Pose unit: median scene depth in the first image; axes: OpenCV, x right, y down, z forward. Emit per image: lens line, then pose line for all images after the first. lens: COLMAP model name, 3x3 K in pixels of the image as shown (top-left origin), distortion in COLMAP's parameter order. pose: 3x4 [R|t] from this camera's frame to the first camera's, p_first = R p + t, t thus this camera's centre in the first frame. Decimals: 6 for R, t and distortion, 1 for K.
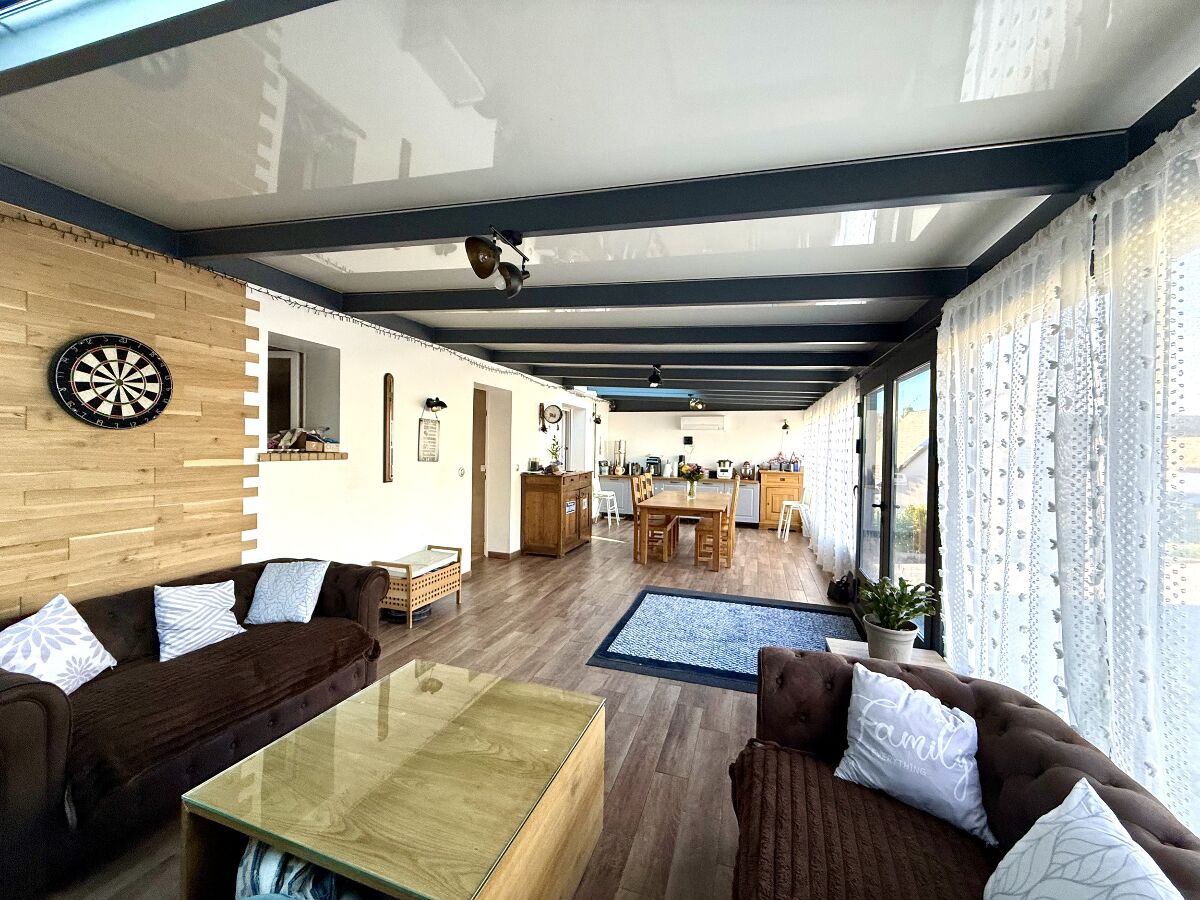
lens RADIAL K [[476.8, 0, 603.5], [0, 476.8, 446.8], [0, 0, 1]] dist [0.003169, 0.000440]
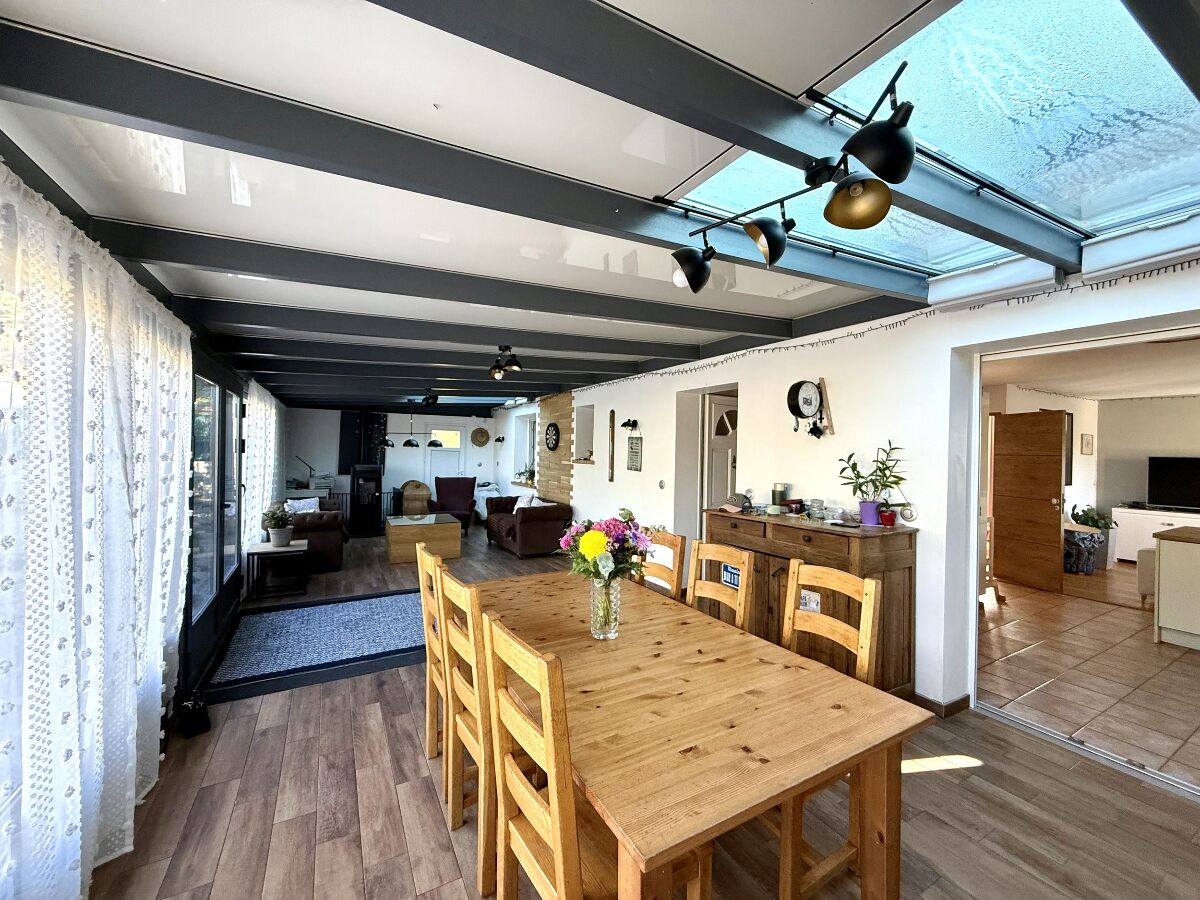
lens RADIAL K [[476.8, 0, 600.7], [0, 476.8, 452.6], [0, 0, 1]] dist [0.003169, 0.000440]
pose [[-0.676933, -0.027368, -0.735535, 0.569395], [-0.030021, 0.999504, -0.009561, -0.001660], [0.735432, 0.015609, -0.677419, 1.662683]]
